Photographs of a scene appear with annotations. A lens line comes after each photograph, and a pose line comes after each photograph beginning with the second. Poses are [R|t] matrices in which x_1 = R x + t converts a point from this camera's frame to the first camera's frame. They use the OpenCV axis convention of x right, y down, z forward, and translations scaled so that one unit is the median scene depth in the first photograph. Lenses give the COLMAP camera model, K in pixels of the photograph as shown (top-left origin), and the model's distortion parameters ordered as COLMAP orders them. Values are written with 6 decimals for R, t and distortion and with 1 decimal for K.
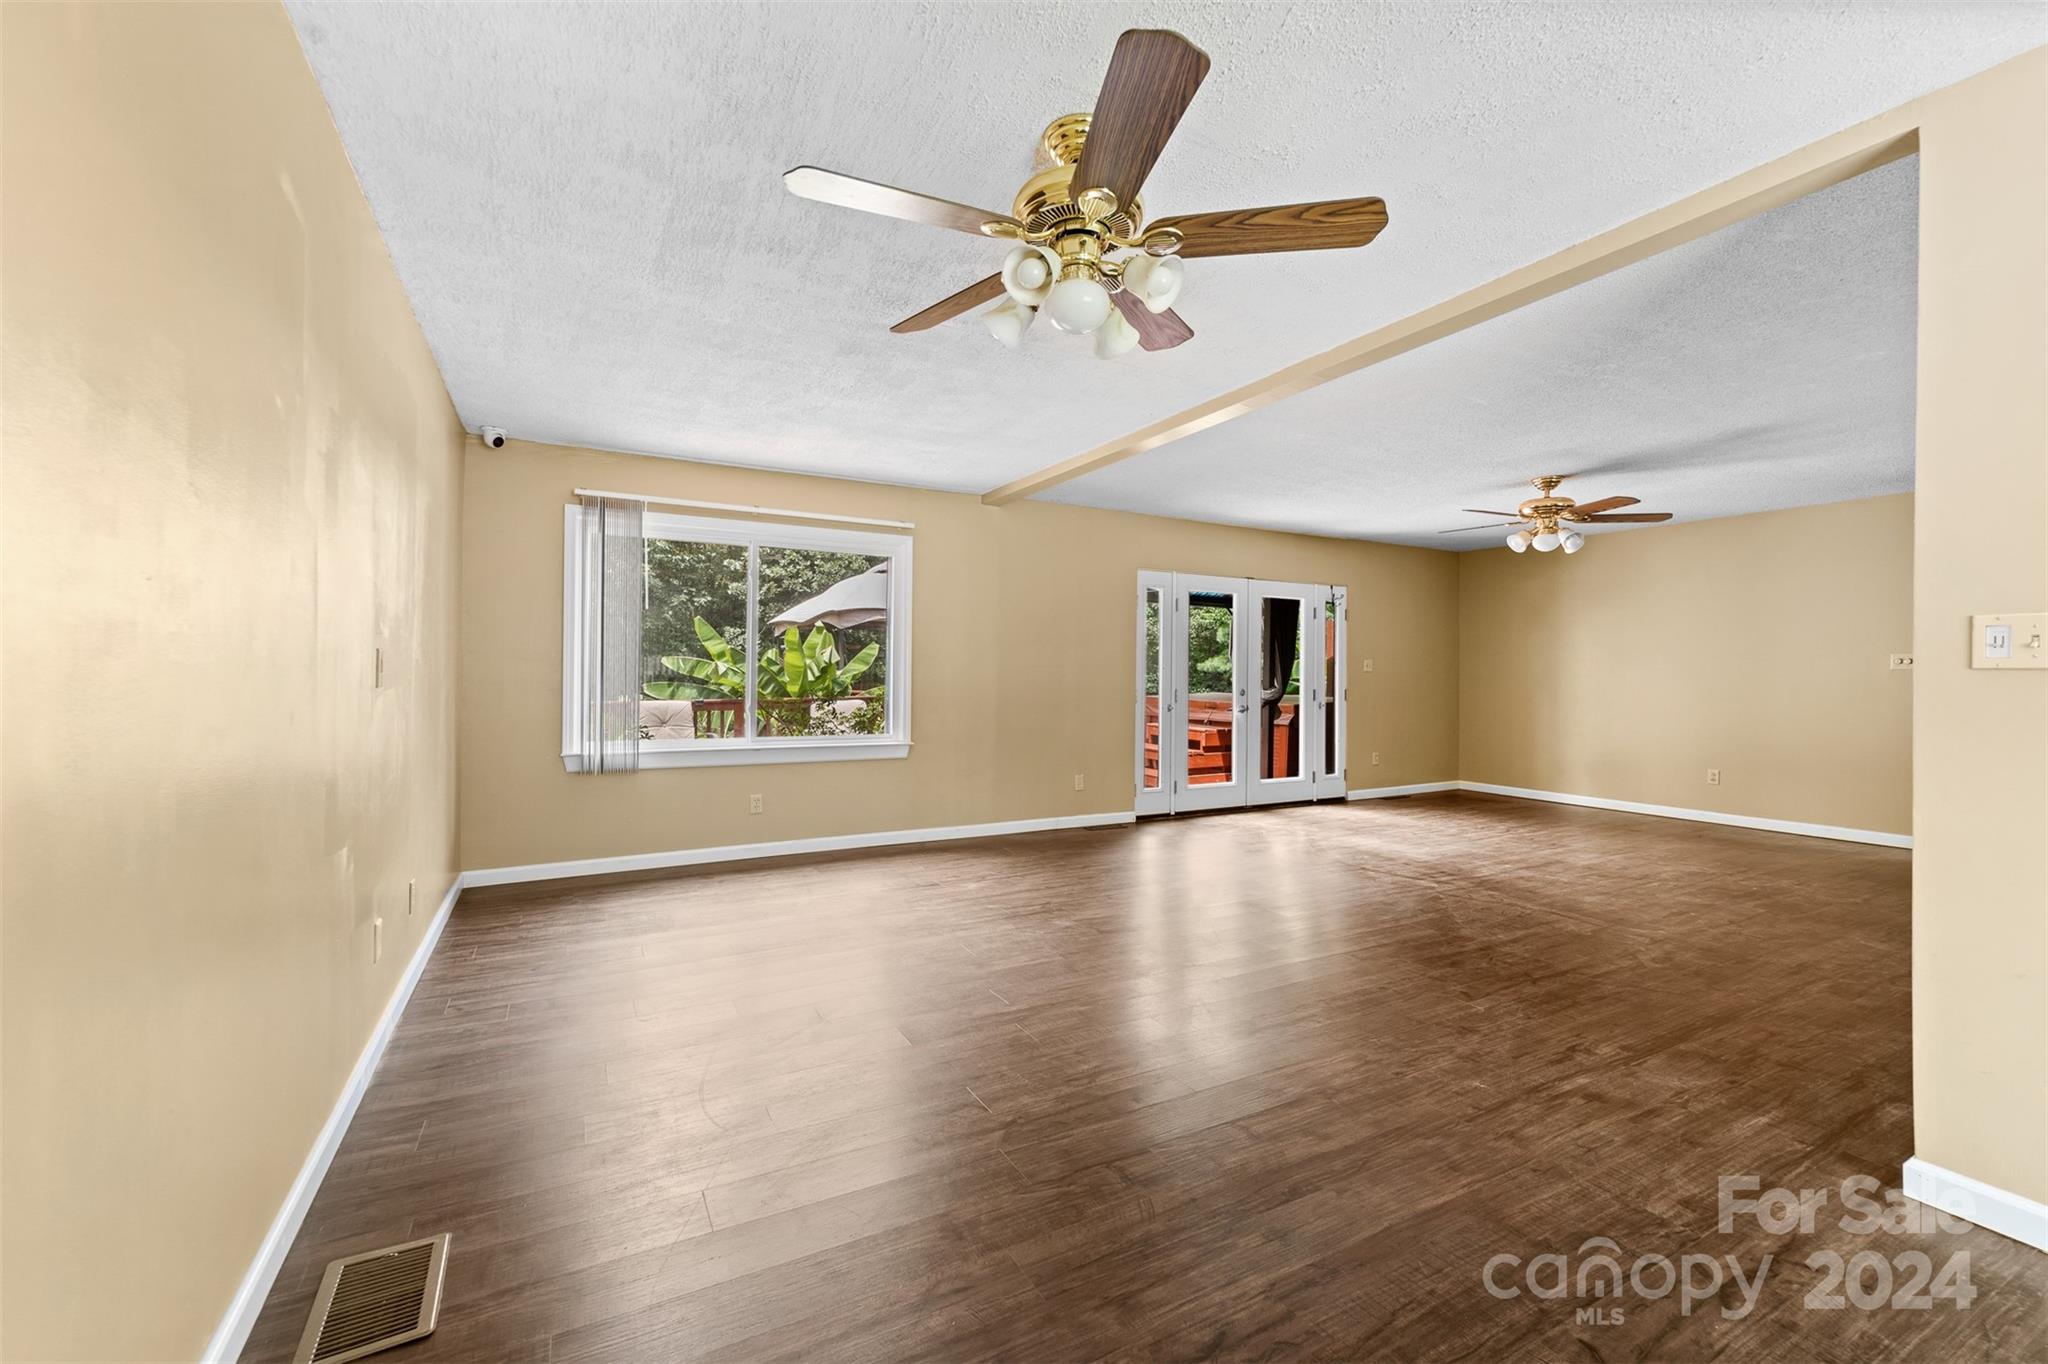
lens RADIAL K [[795.1, 0, 1003.8], [0, 795.1, 678.1], [0, 0, 1]] dist [-0.022742, 0.010867]
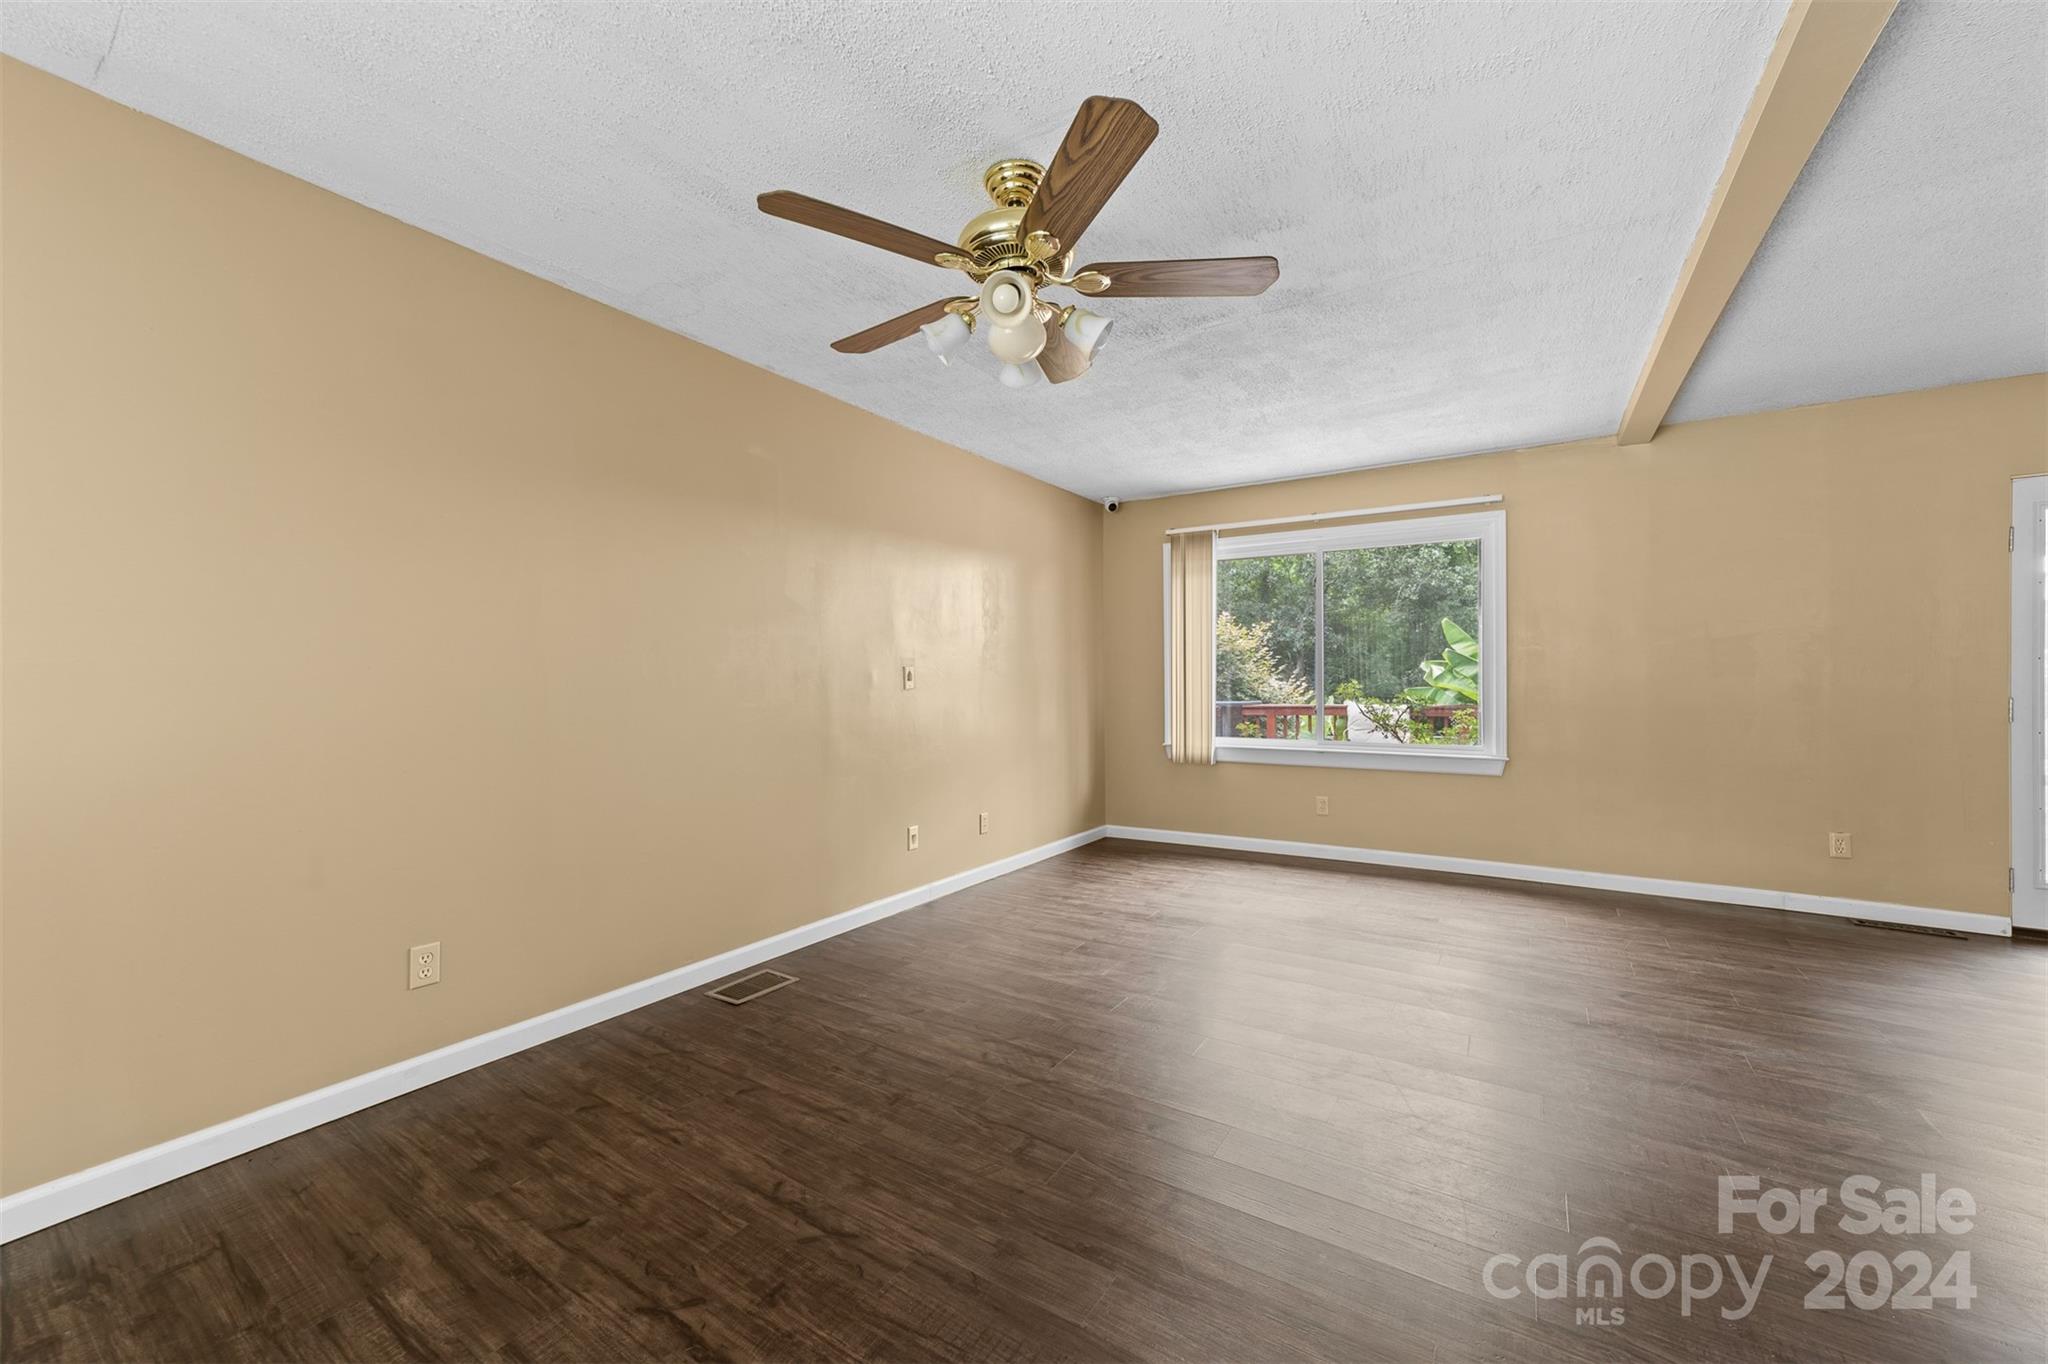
lens RADIAL K [[783.1, 0, 1015.4], [0, 783.1, 686.9], [0, 0, 1]] dist [-0.017863, 0.008516]
pose [[0.497060, -0.003550, -0.867709, 0.428873], [0.005787, 0.999983, -0.000777, 0.005593], [0.867697, -0.004635, 0.497072, 0.193764]]
